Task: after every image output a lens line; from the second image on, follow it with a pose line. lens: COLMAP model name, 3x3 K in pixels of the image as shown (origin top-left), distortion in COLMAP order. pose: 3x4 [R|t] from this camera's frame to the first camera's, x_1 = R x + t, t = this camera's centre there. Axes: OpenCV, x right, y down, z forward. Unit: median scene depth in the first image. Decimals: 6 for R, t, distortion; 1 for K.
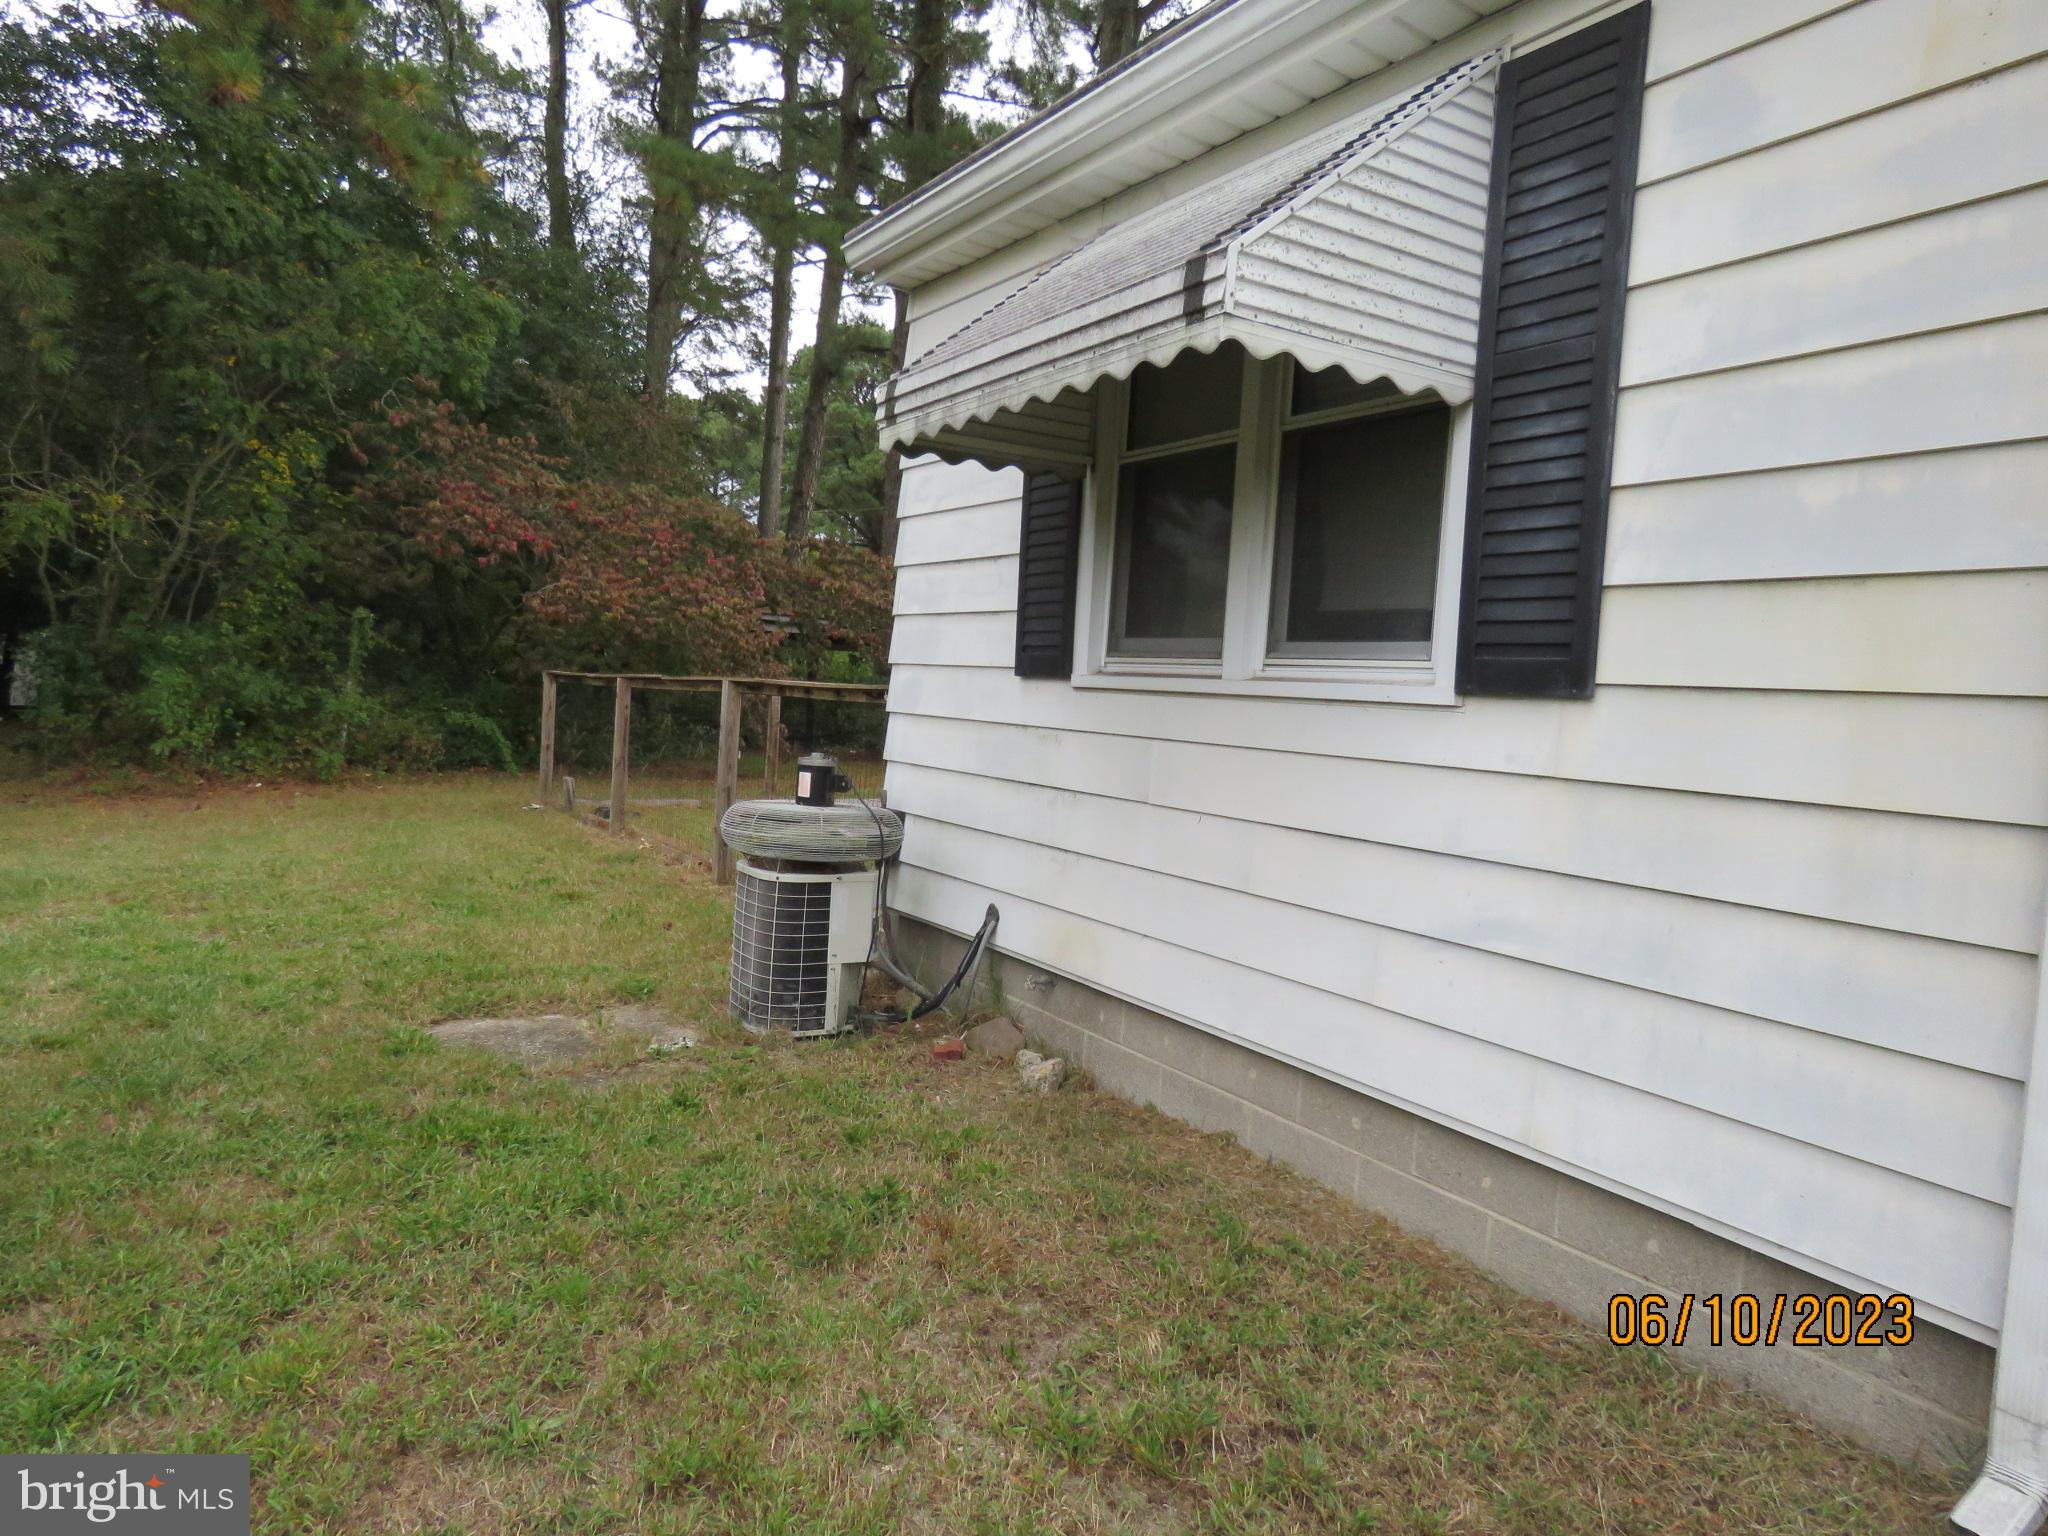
lens RADIAL K [[1281.2, 0, 1024.0], [0, 1281.2, 768.0], [0, 0, 1]] dist [-0.019681, 0.000771]
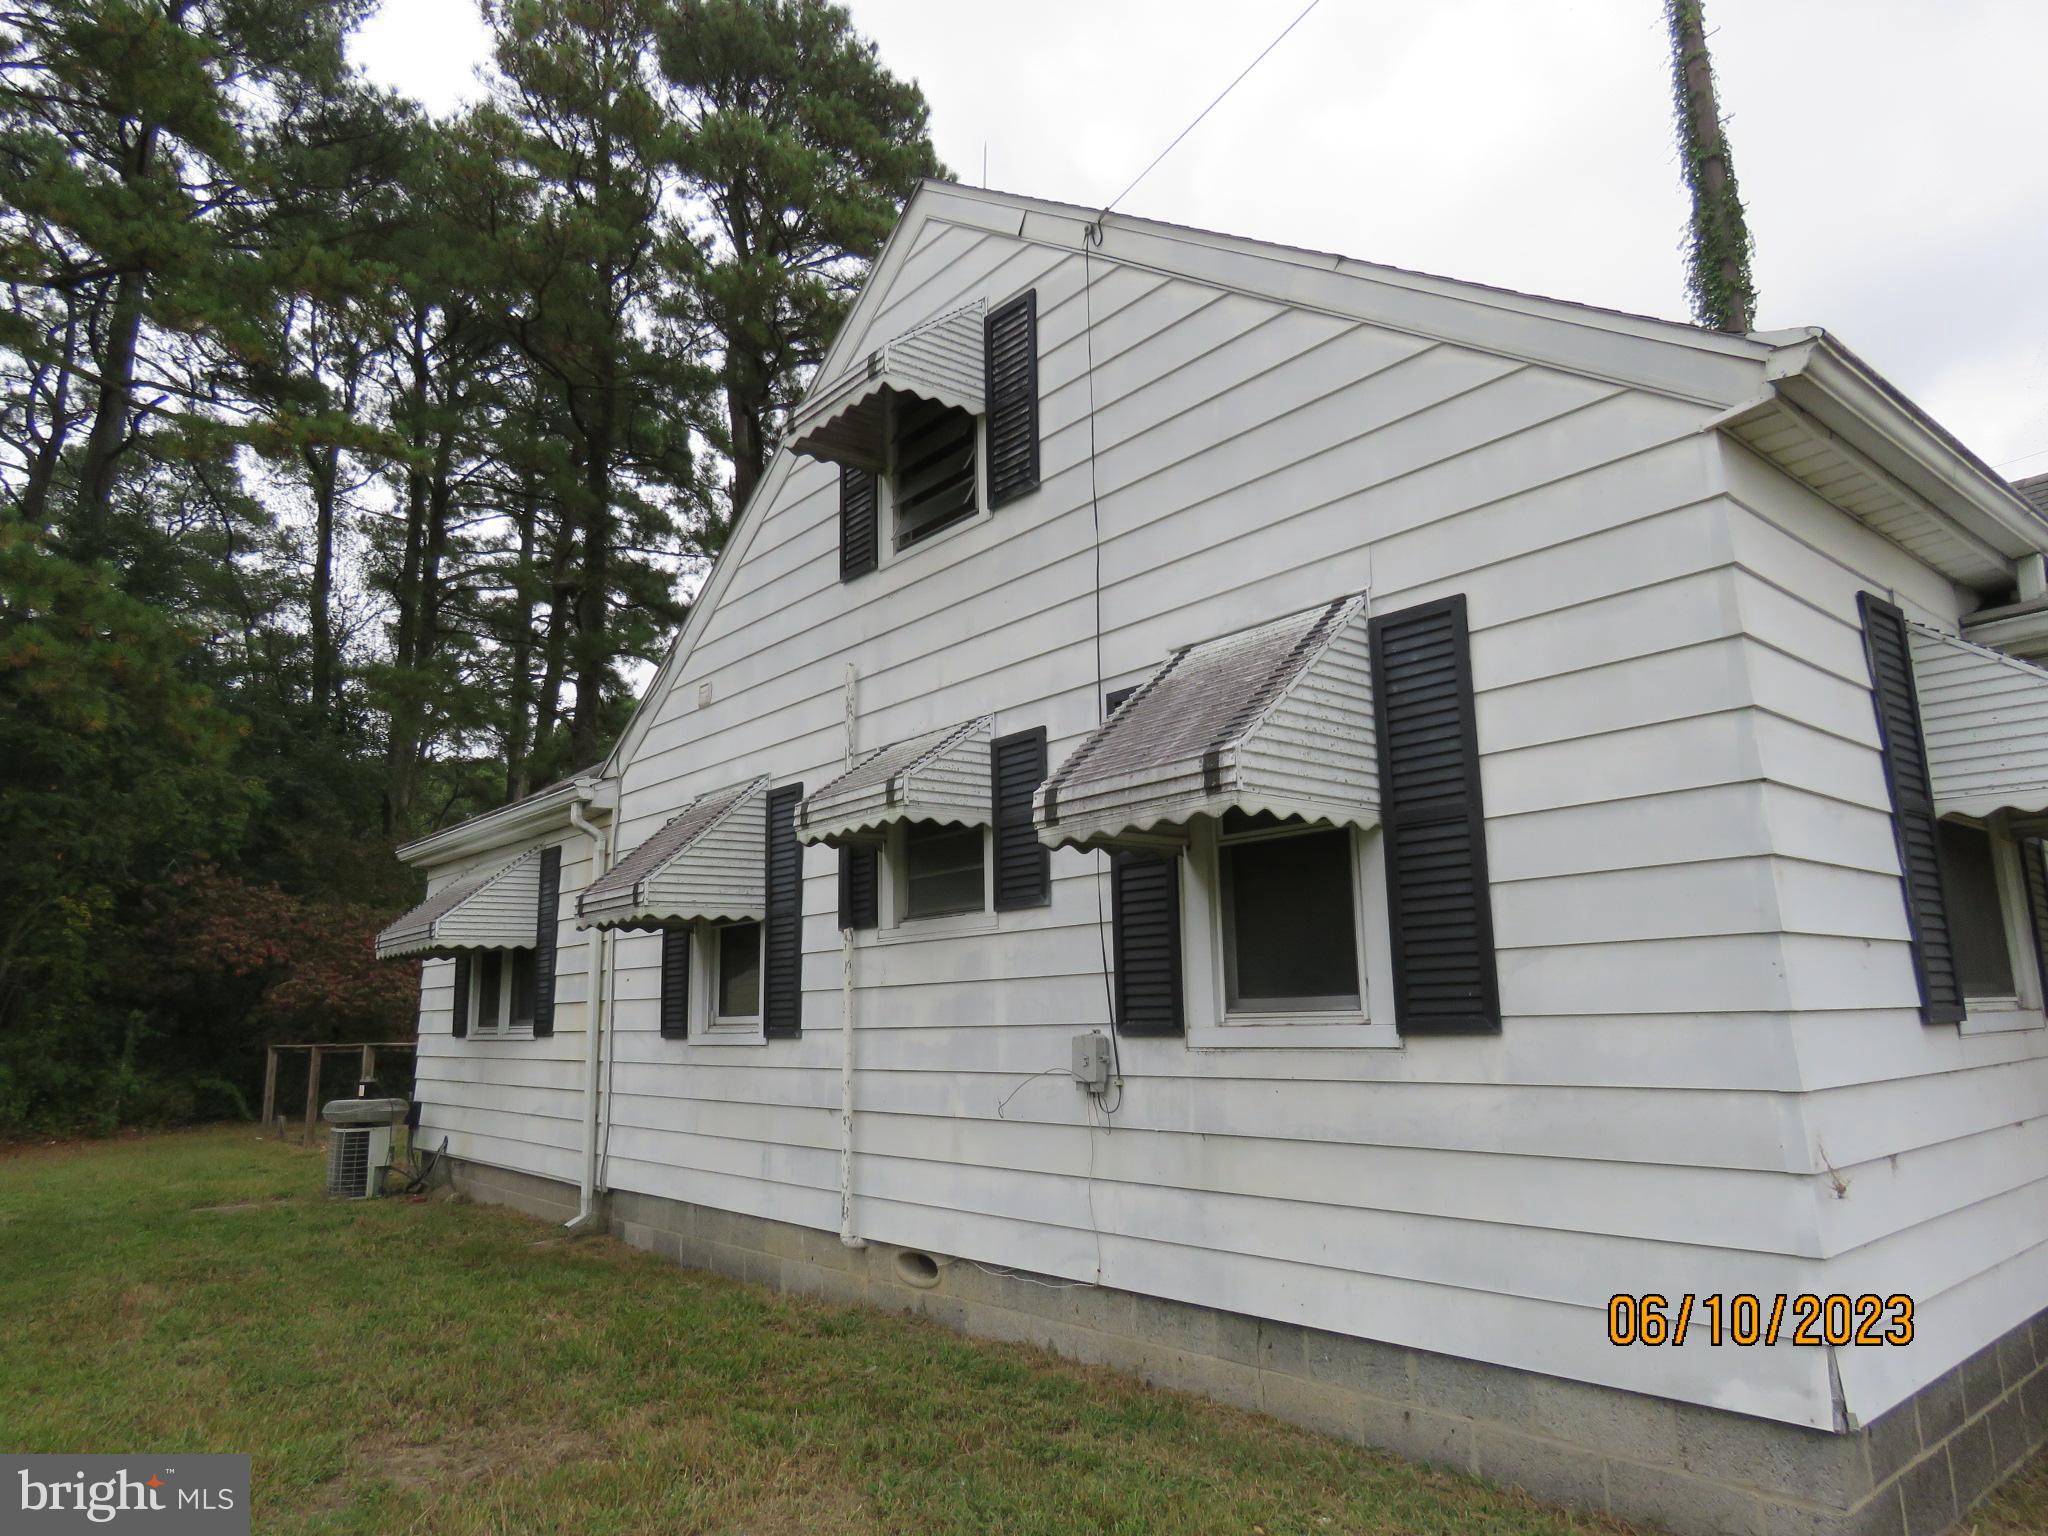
lens RADIAL K [[1281.2, 0, 1024.0], [0, 1281.2, 768.0], [0, 0, 1]] dist [-0.019681, 0.000771]
pose [[0.986510, -0.052251, 0.155137, 0.254372], [0.088657, 0.967210, -0.238000, 0.037943], [-0.137615, 0.248544, 0.958795, -0.569191]]
